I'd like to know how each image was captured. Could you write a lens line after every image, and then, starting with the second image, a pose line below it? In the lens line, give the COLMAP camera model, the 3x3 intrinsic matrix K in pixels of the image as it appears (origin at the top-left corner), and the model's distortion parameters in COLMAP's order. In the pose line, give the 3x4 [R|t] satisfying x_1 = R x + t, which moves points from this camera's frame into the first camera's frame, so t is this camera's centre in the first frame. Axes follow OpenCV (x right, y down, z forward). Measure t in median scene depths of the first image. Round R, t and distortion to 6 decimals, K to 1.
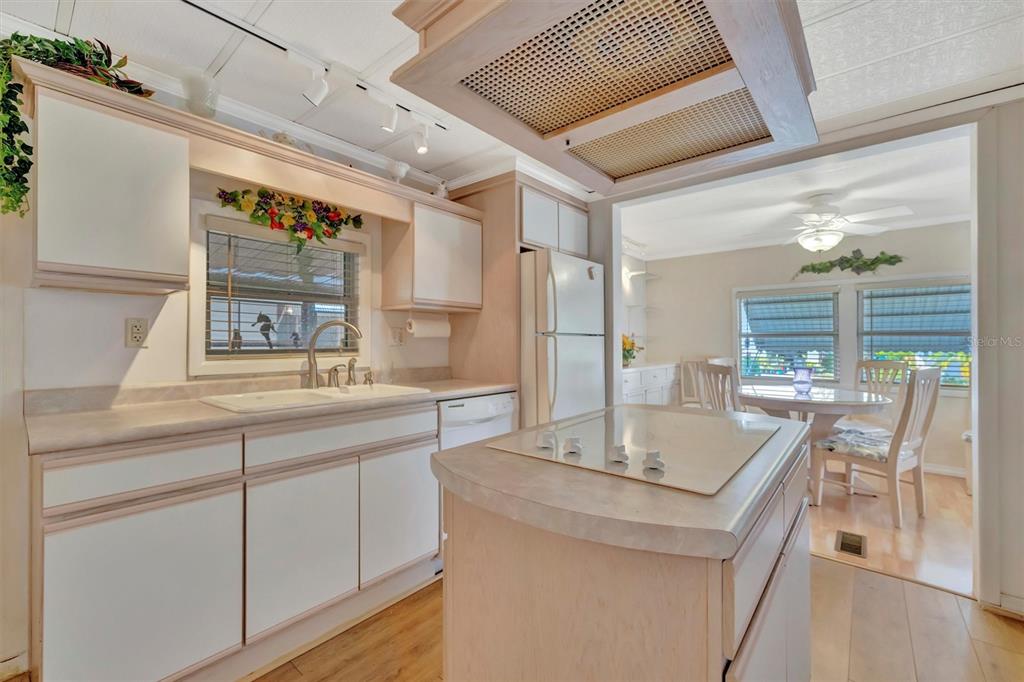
lens RADIAL K [[419.7, 0, 510.2], [0, 419.7, 340.3], [0, 0, 1]] dist [0.000393, 0.000039]
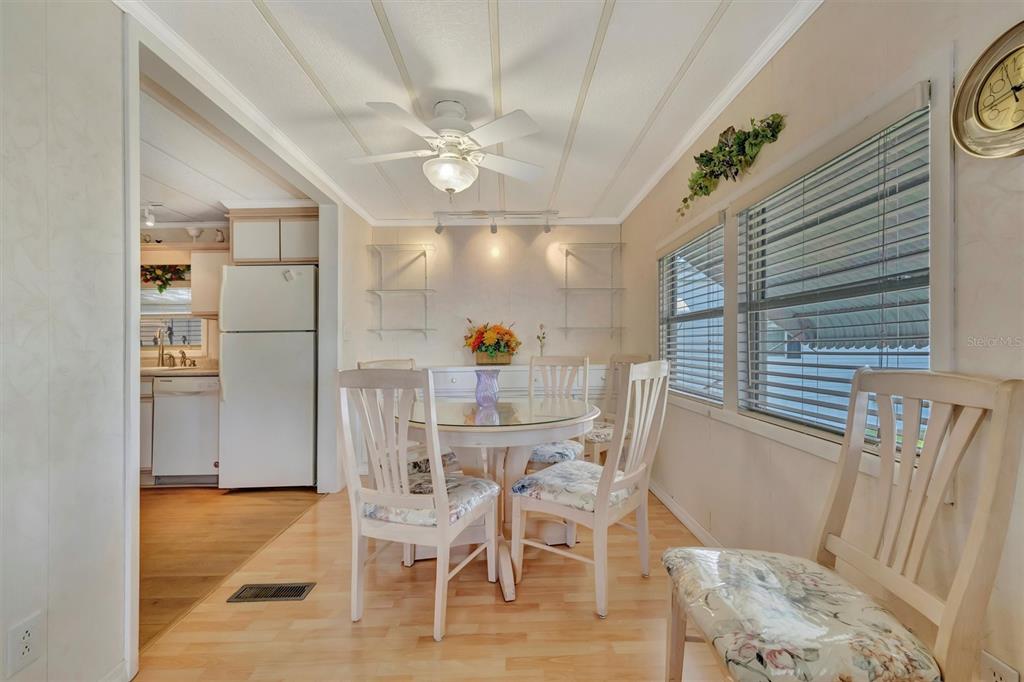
lens RADIAL K [[441.3, 0, 507.1], [0, 441.3, 342.8], [0, 0, 1]] dist [-0.001281, -0.000008]
pose [[0.642156, -0.011865, -0.766482, 1.790005], [0.013998, 0.999895, -0.003751, 0.036564], [0.766446, -0.008321, 0.642255, 0.851779]]
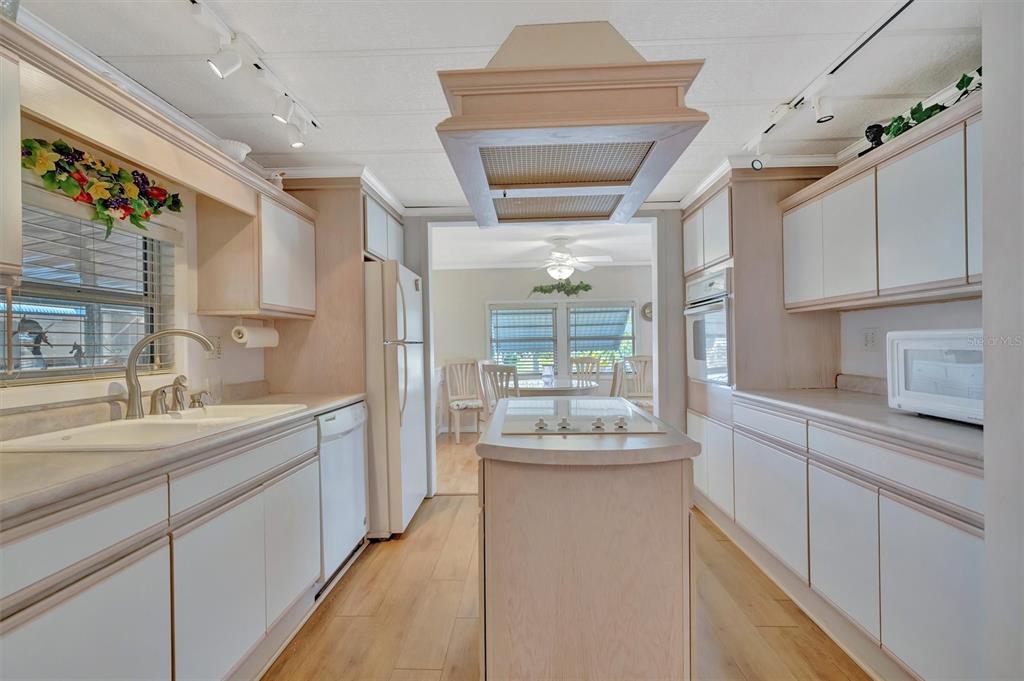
lens RADIAL K [[441.3, 0, 507.1], [0, 441.3, 342.3], [0, 0, 1]] dist [-0.001281, -0.000008]
pose [[0.787982, -0.010509, 0.615609, -0.395265], [0.013464, 0.999909, -0.000165, -0.012084], [-0.615551, 0.008418, 0.788052, -0.037854]]
